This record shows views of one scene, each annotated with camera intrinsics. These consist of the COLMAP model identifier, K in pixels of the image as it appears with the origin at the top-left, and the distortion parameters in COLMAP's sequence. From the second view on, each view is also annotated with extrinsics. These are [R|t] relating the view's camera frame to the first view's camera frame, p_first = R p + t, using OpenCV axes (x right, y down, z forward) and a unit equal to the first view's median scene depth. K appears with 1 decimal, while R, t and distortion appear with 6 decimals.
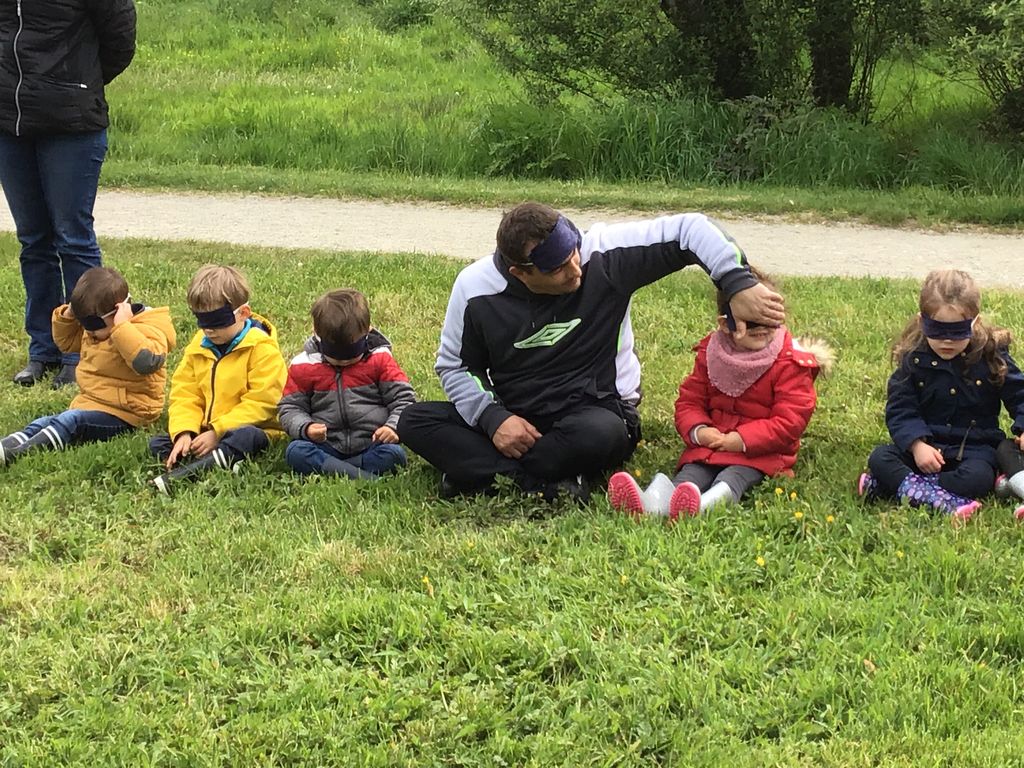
lens RADIAL K [[2018.8, 0, 515.6], [0, 2018.8, 397.2], [0, 0, 1]] dist [-0.082495, 1.411829]
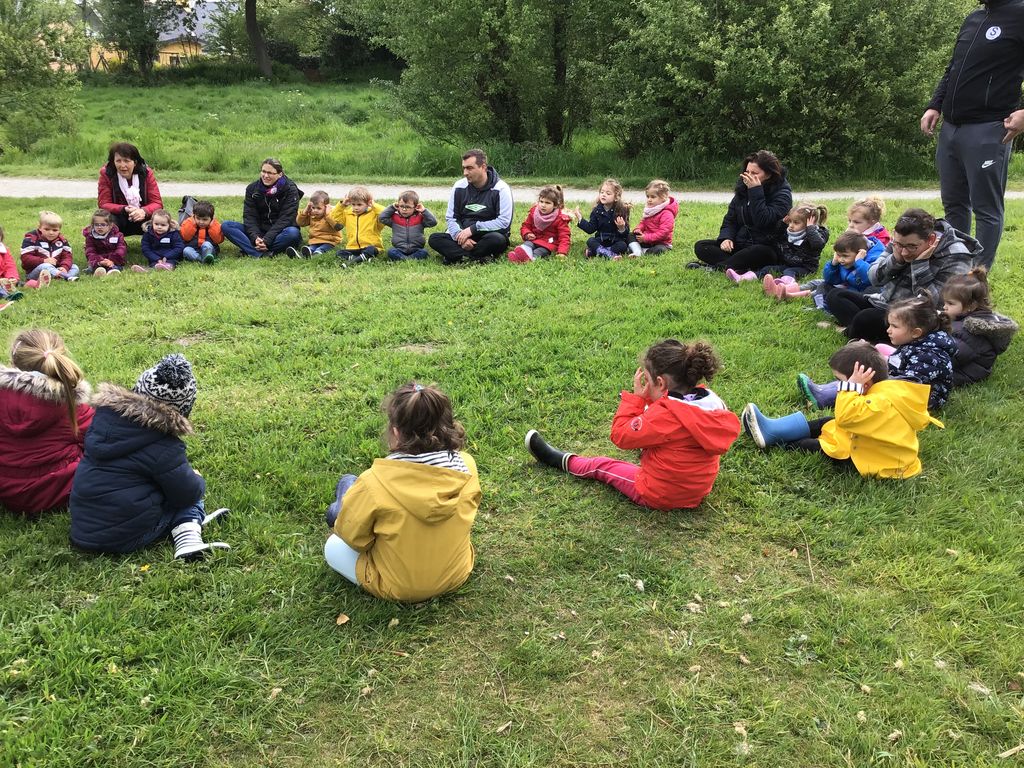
lens RADIAL K [[926.5, 0, 514.6], [0, 926.5, 387.9], [0, 0, 1]] dist [0.112945, -0.205115]
pose [[0.992496, -0.045403, 0.113532, -0.041032], [0.034893, 0.995064, 0.092899, 0.044967], [-0.117190, -0.088240, 0.989182, -0.162789]]
